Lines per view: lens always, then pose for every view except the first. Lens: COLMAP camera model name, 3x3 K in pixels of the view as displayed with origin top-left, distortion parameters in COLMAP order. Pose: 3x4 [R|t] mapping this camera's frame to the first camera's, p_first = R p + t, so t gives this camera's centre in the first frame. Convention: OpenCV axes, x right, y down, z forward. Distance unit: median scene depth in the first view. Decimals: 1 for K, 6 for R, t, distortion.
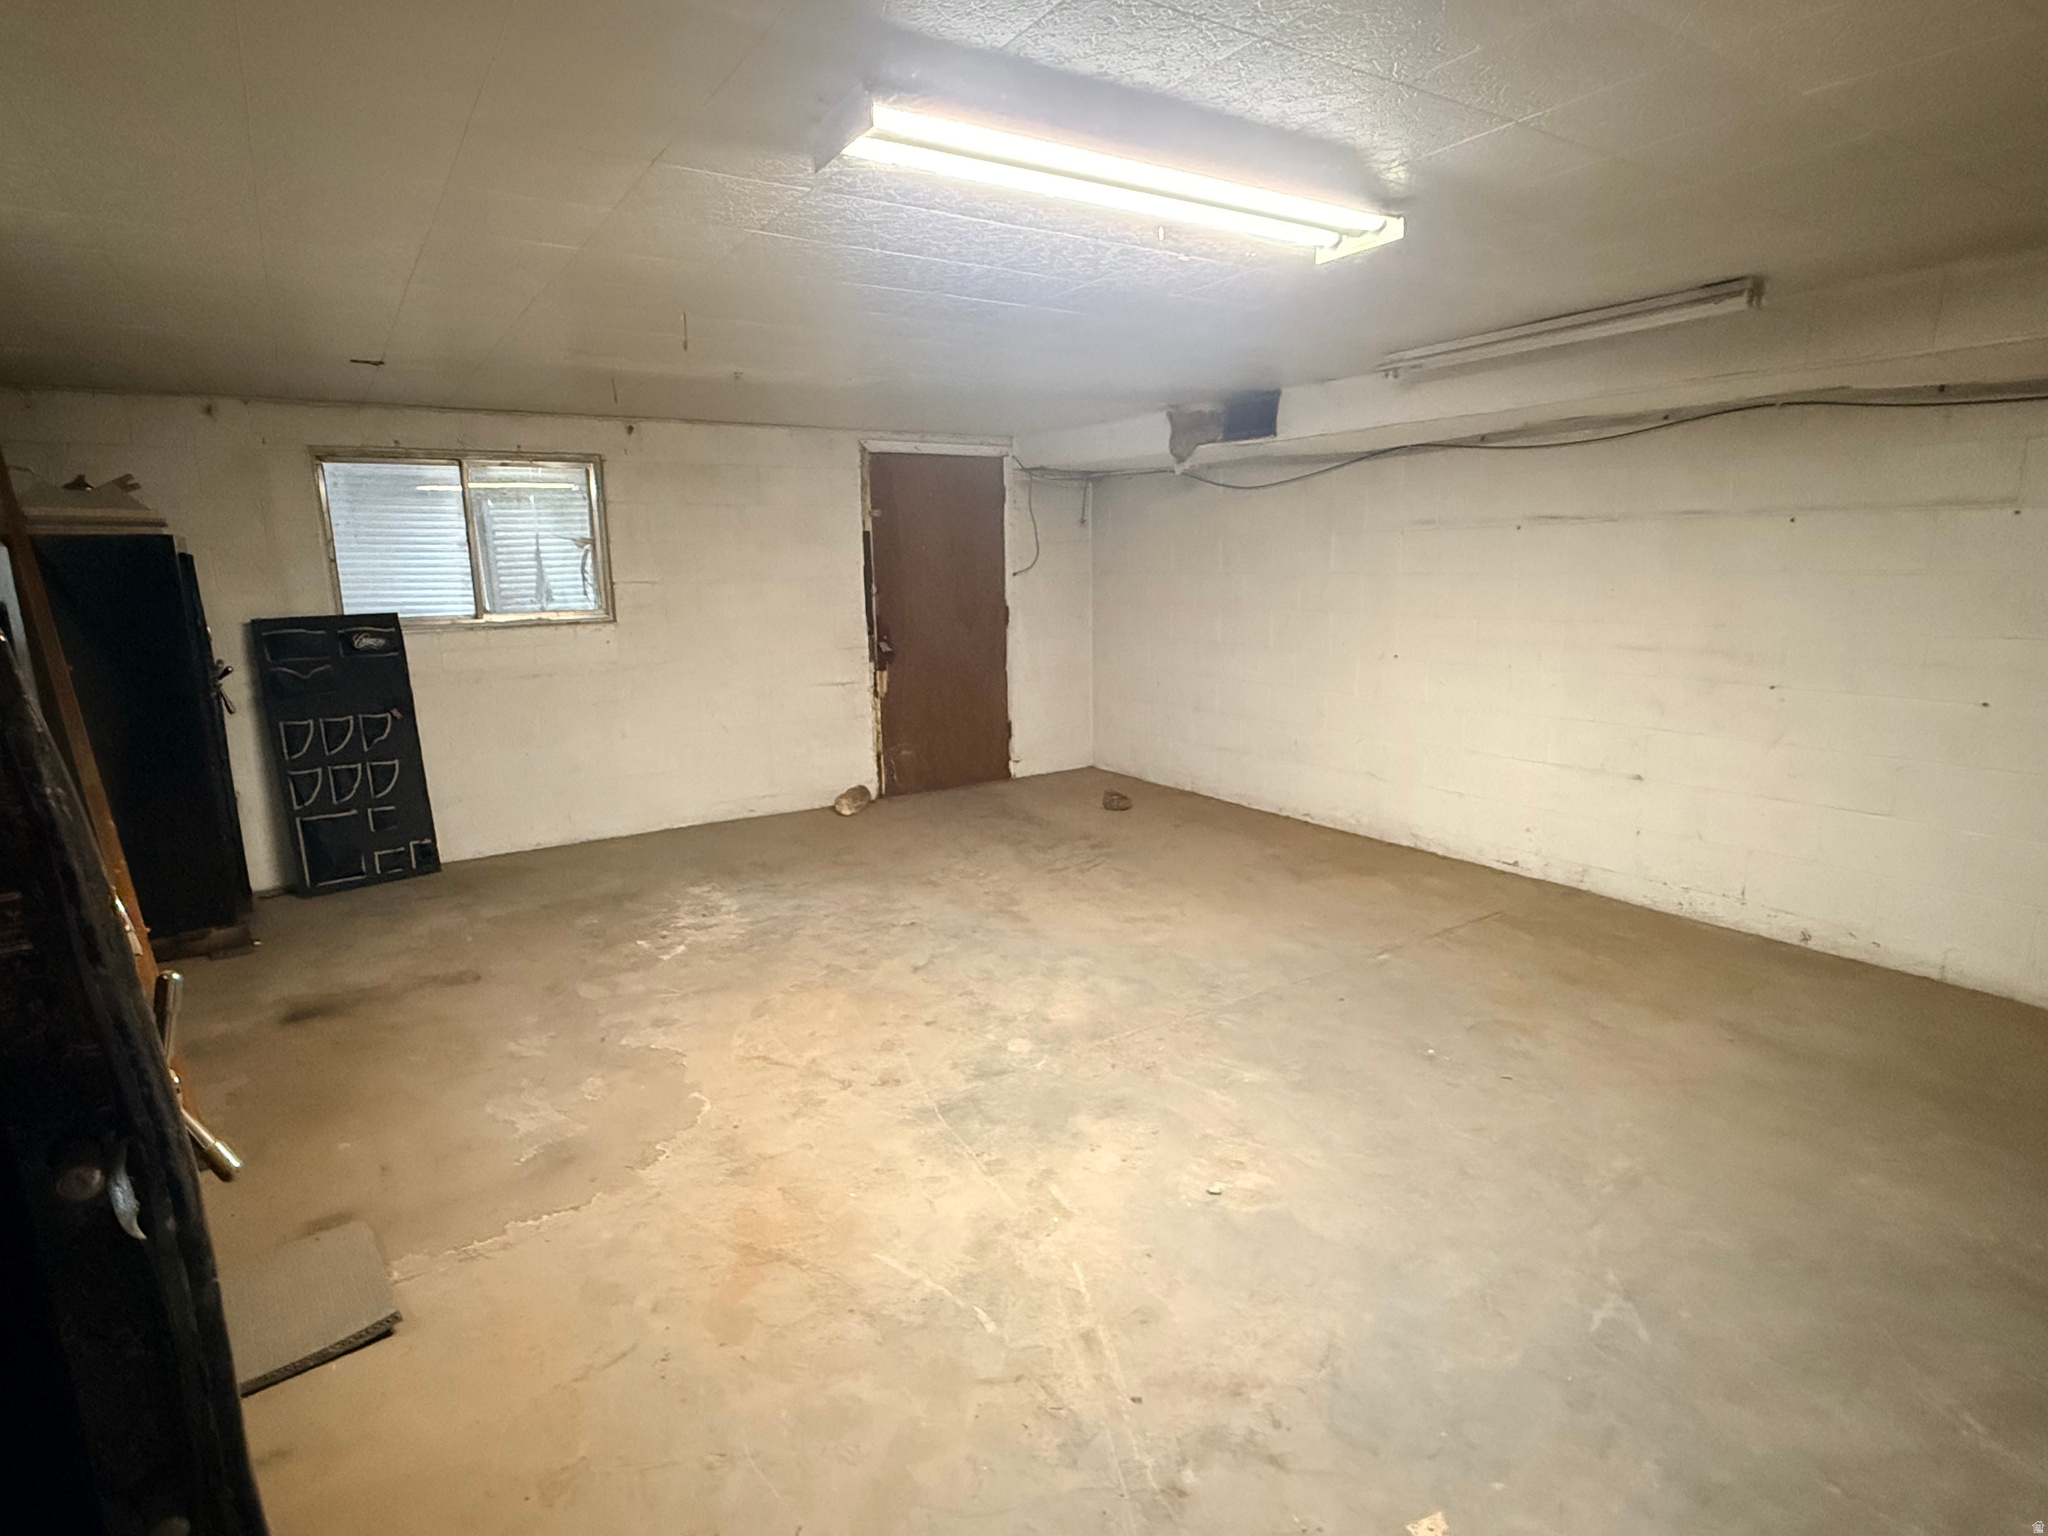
lens RADIAL K [[1074.3, 0, 1024.0], [0, 1074.3, 773.2], [0, 0, 1]] dist [-0.007302, -0.000461]
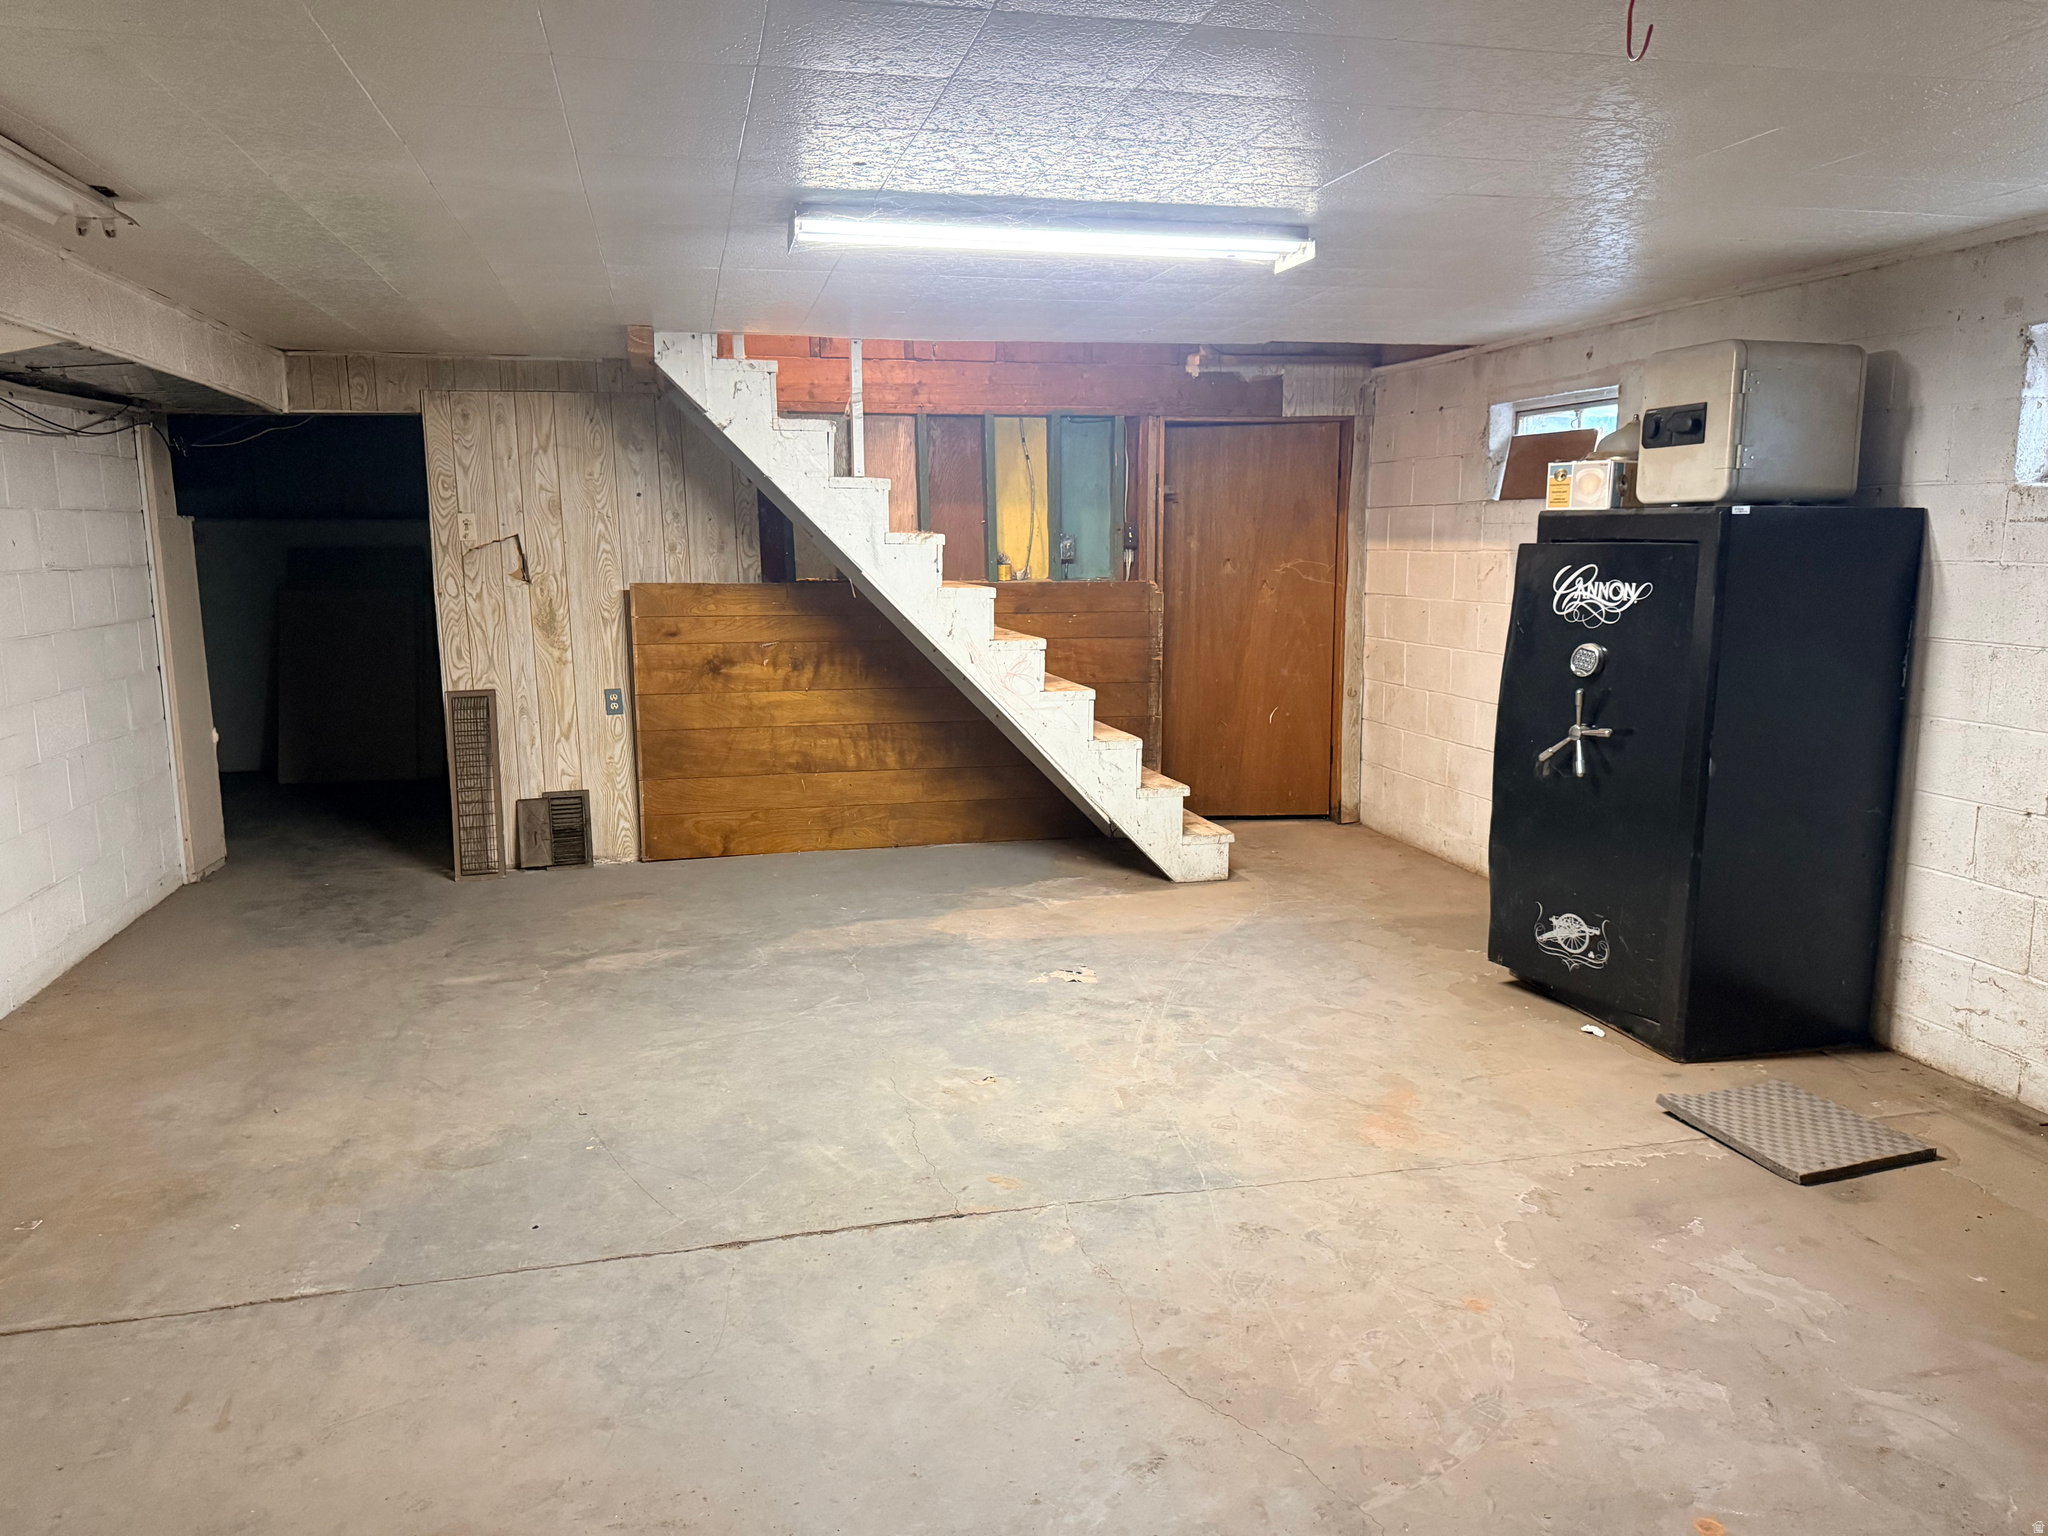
lens RADIAL K [[1437.3, 0, 1023.4], [0, 1437.3, 770.2], [0, 0, 1]] dist [0.003713, -0.008103]
pose [[-0.939704, -0.031905, 0.340498, -0.361073], [0.090567, 0.936875, 0.337733, -0.428555], [-0.329780, 0.348207, -0.877495, 2.155550]]
